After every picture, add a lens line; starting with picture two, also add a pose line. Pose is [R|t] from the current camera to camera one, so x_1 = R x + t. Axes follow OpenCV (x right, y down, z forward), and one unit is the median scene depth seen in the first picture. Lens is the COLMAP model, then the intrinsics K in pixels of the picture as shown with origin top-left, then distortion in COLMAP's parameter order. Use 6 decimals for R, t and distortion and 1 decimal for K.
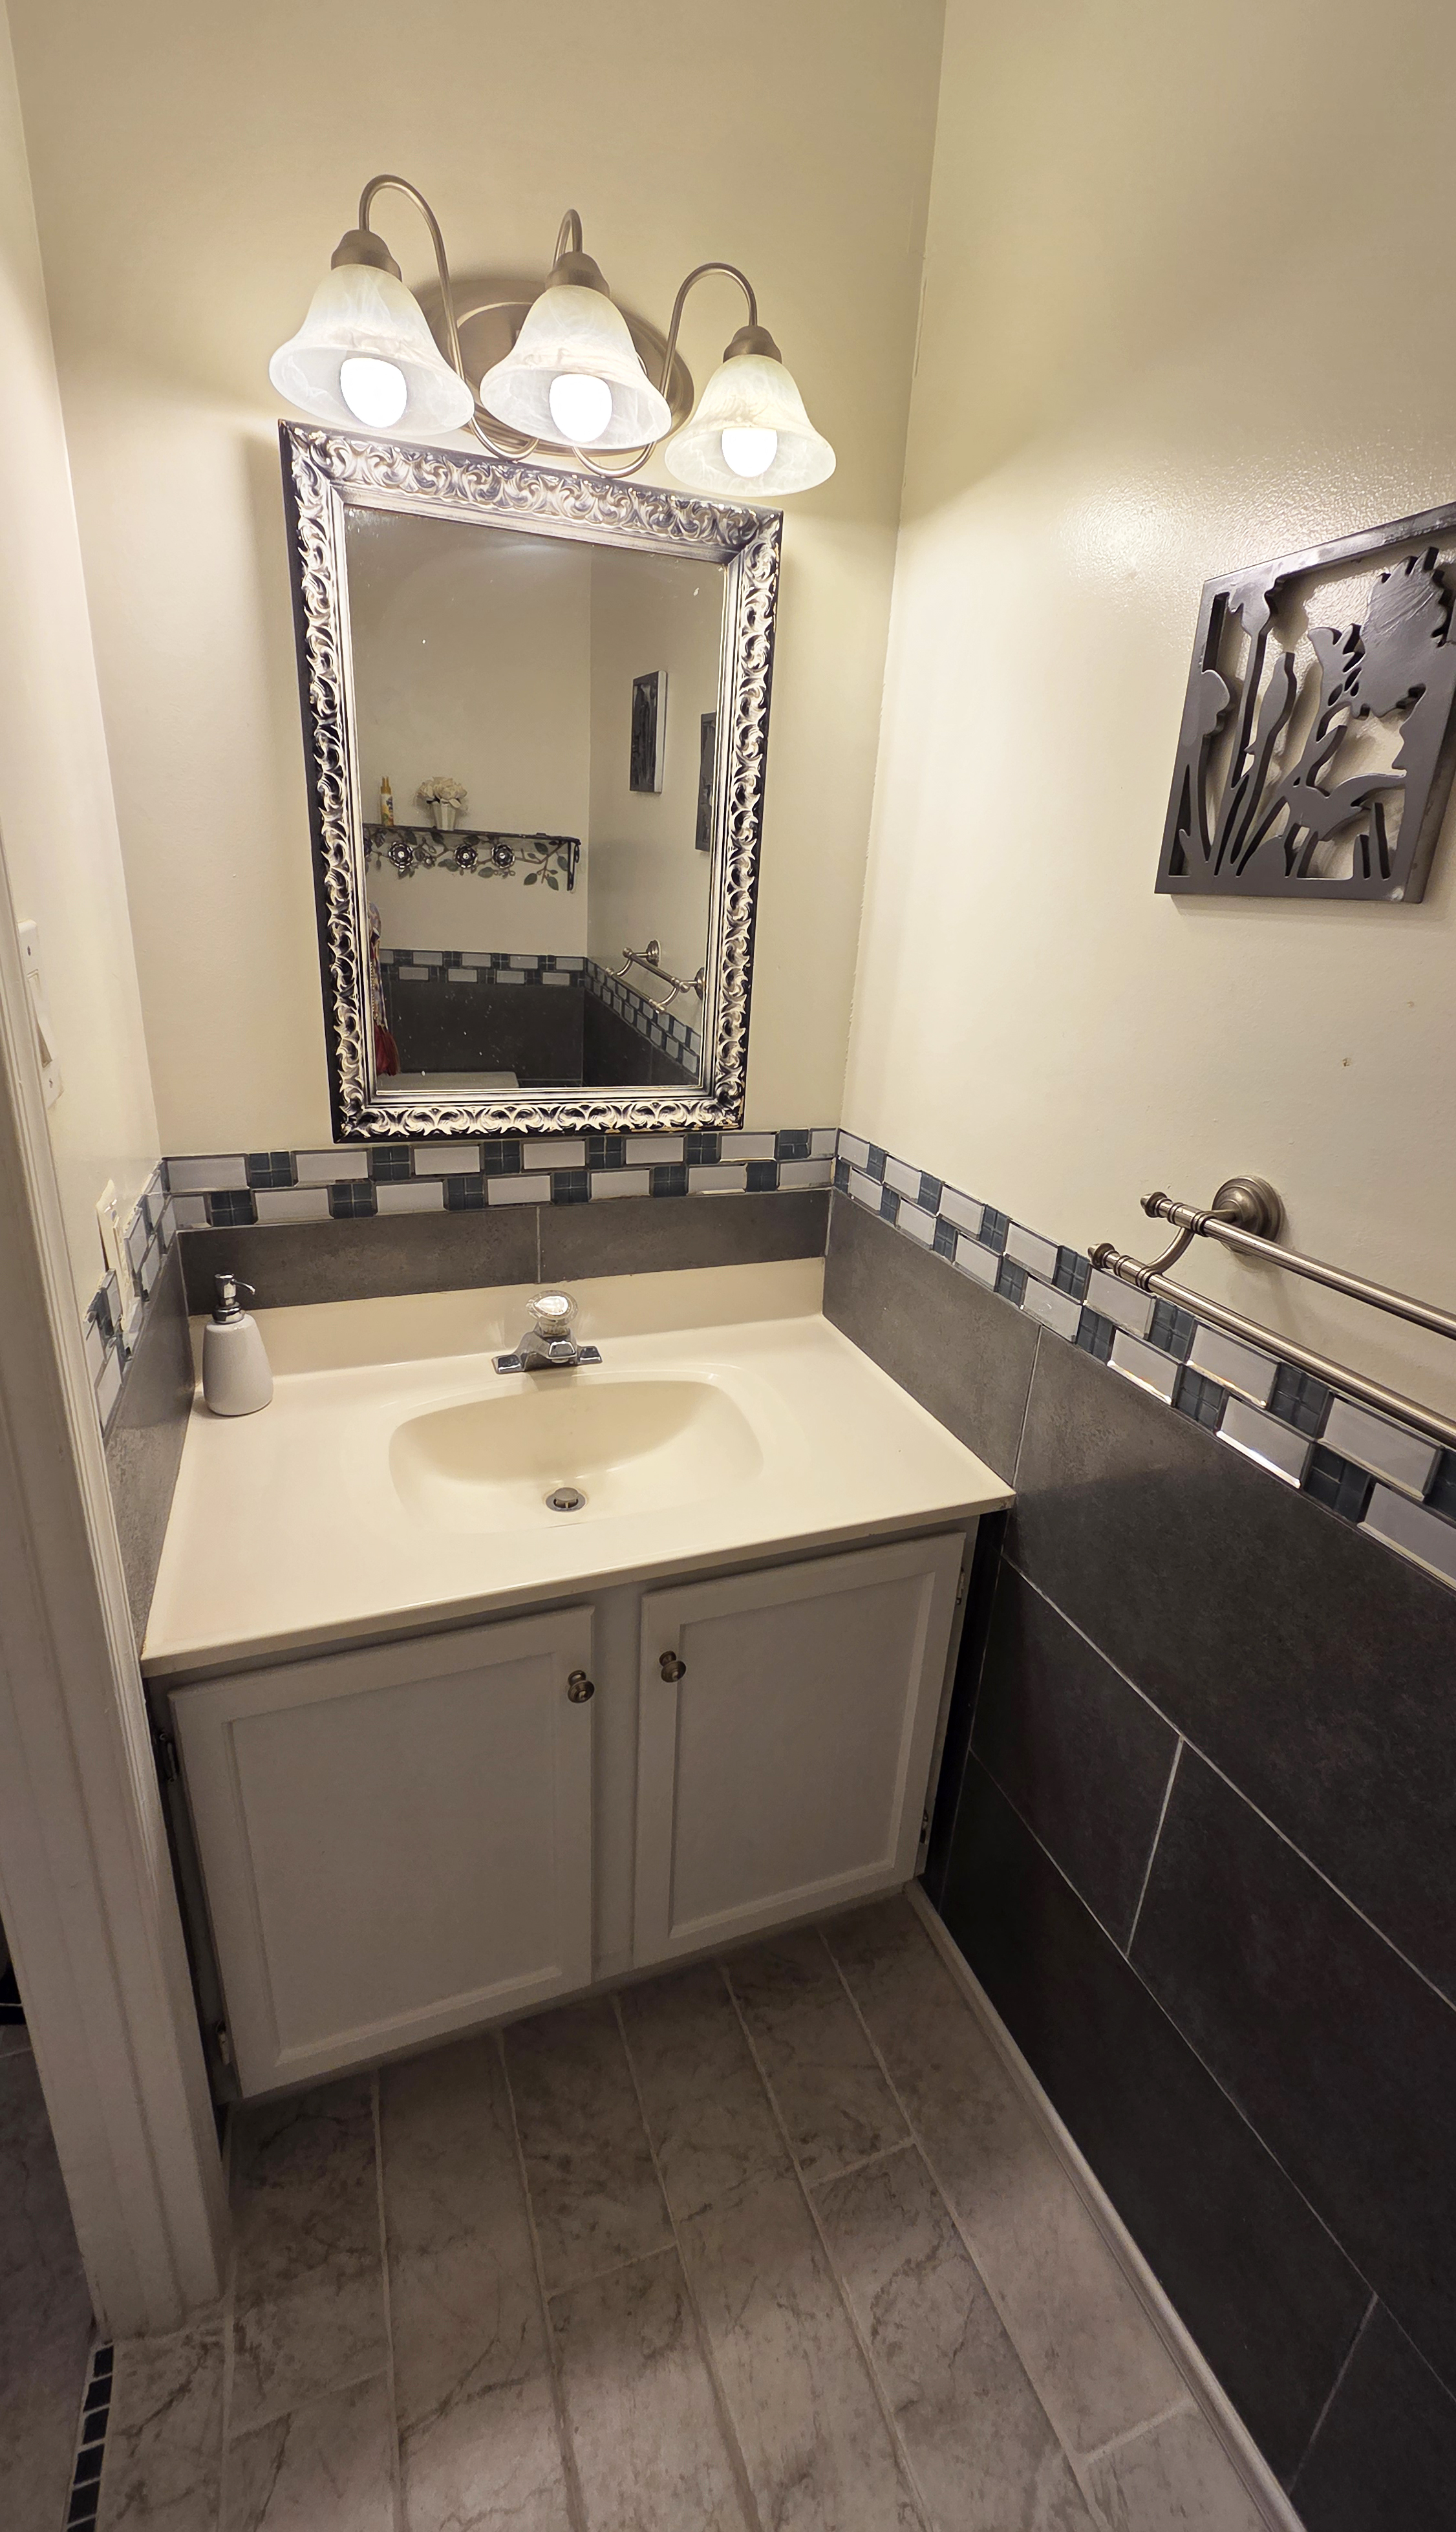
lens RADIAL K [[1048.9, 0, 728.2], [0, 1048.9, 1242.1], [0, 0, 1]] dist [0.000059, 0.000436]
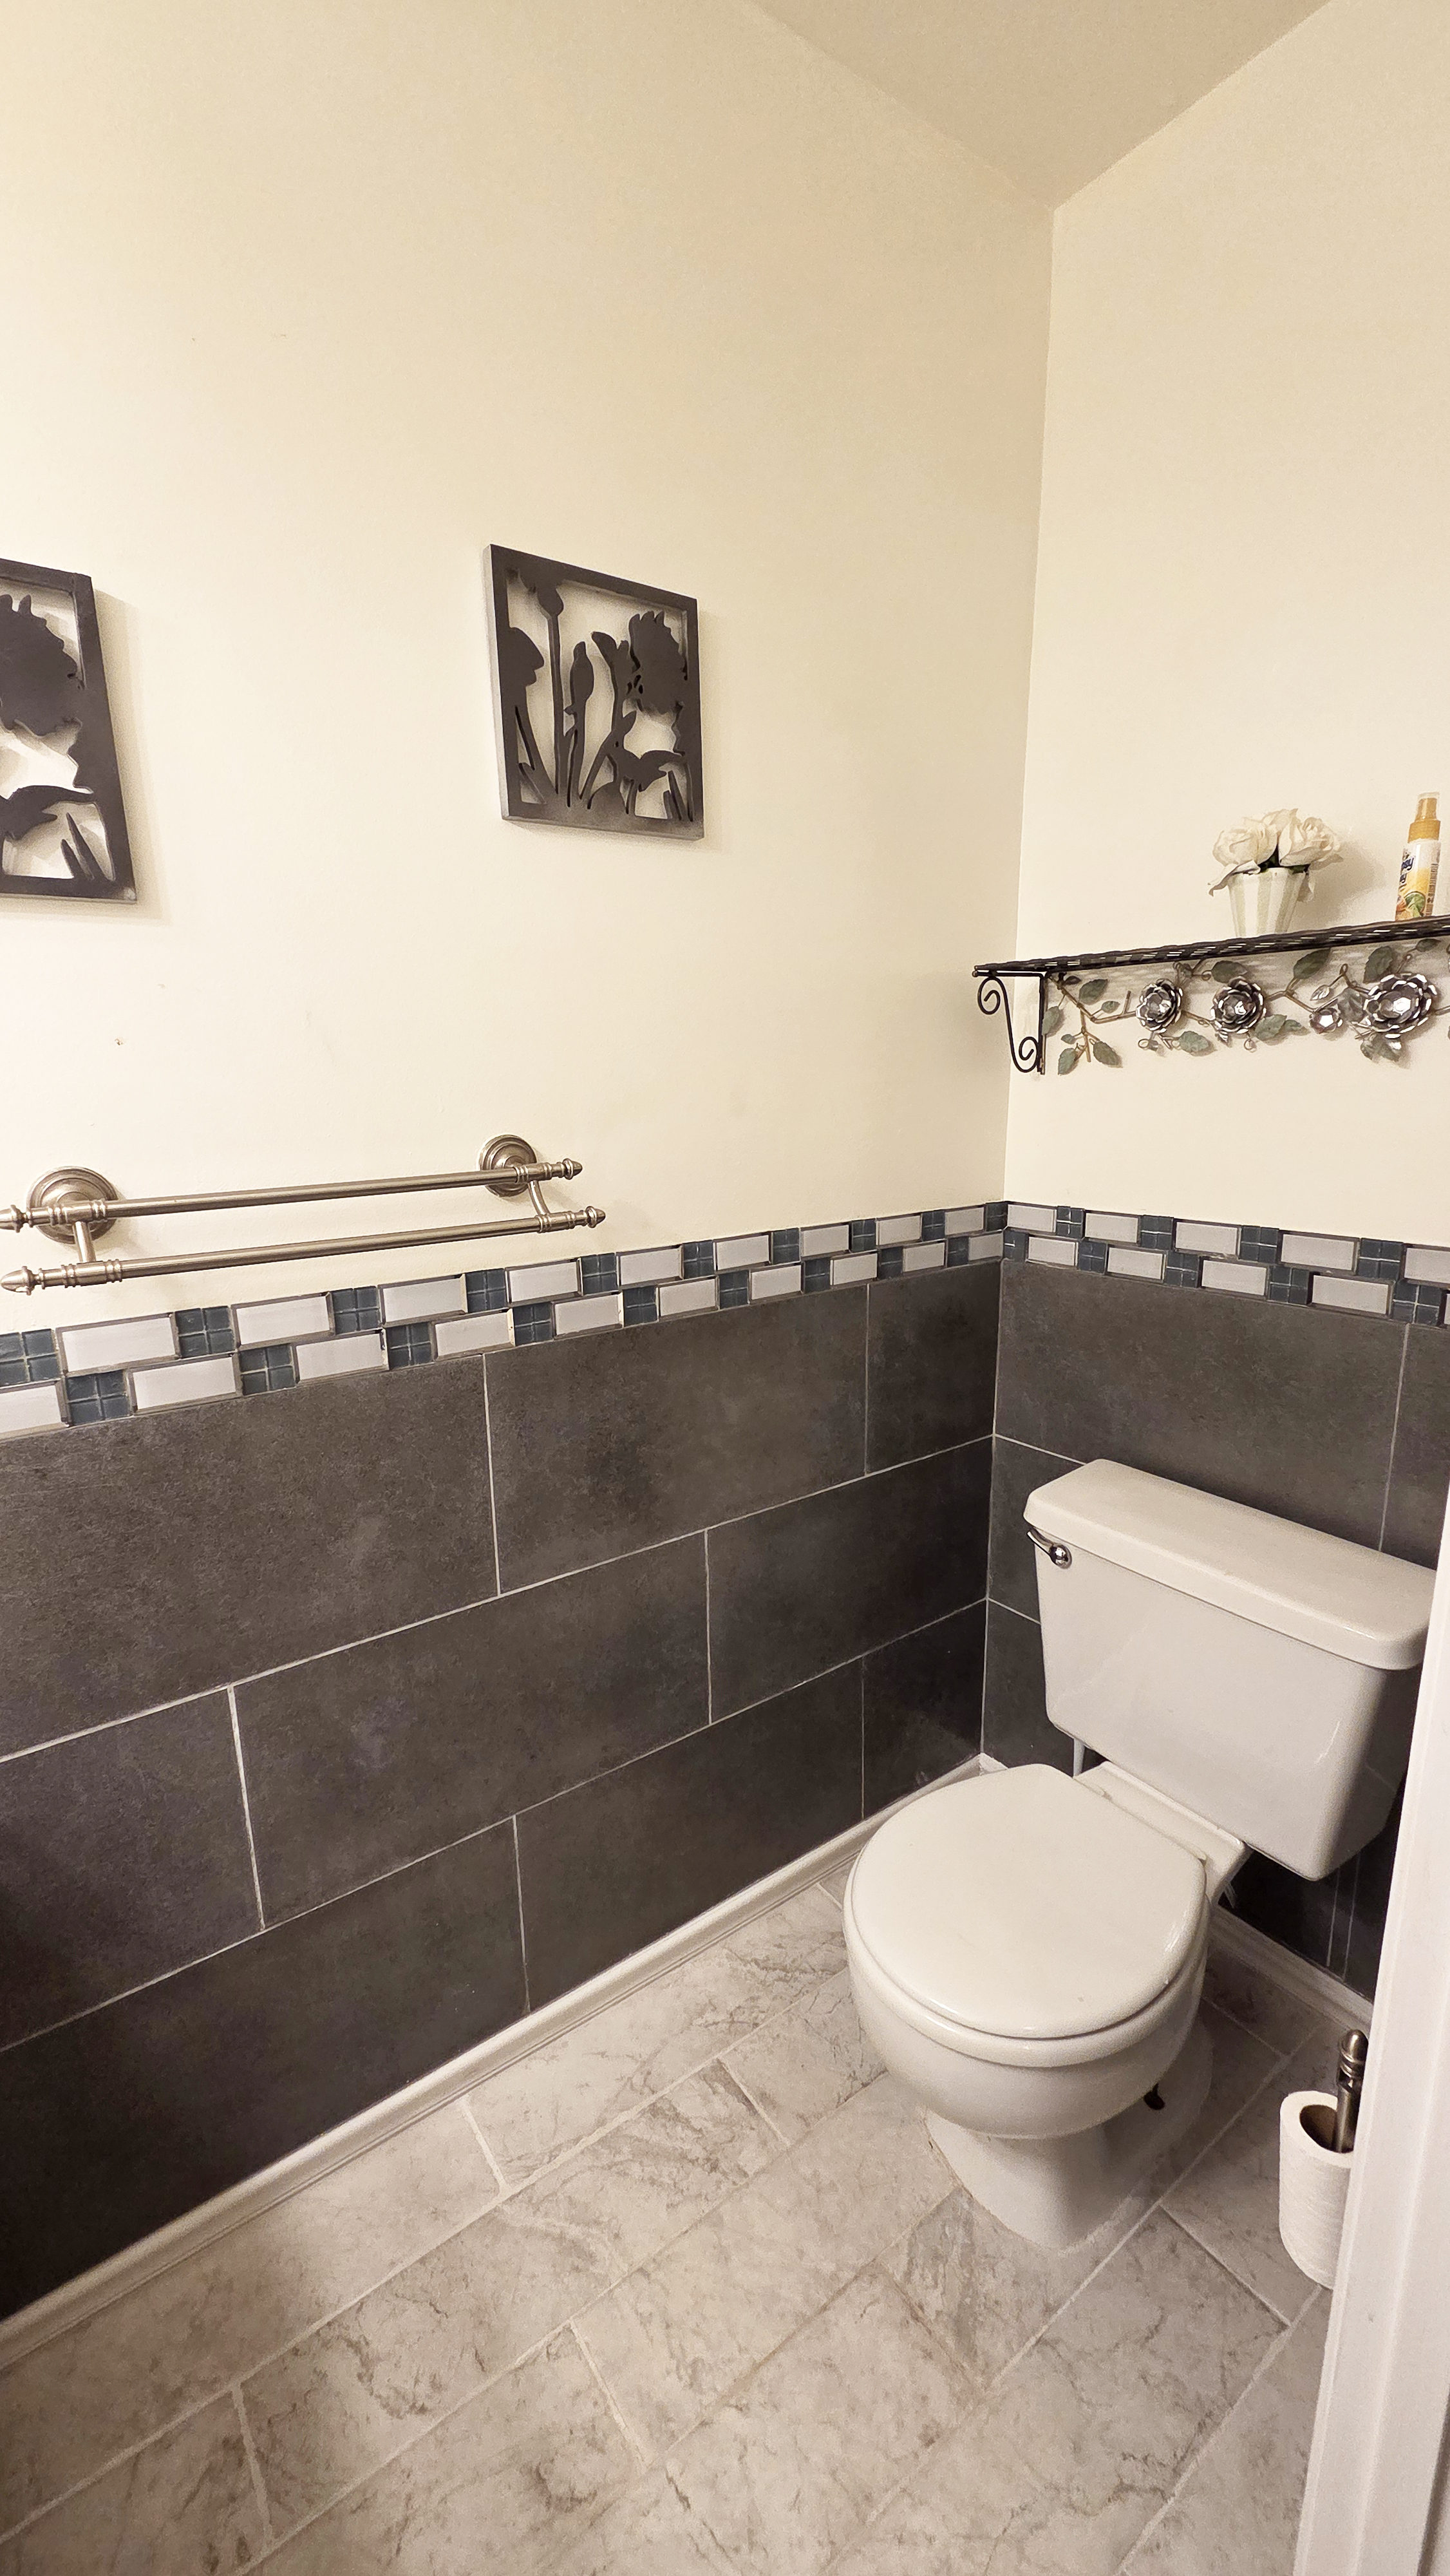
lens RADIAL K [[1052.9, 0, 725.0], [0, 1052.9, 1288.0], [0, 0, 1]] dist [0.001700, 0.000051]
pose [[-0.258335, -0.249038, 0.933404, -0.538818], [0.319364, 0.889862, 0.325810, -0.070163], [-0.911740, 0.382264, -0.150349, 0.493019]]
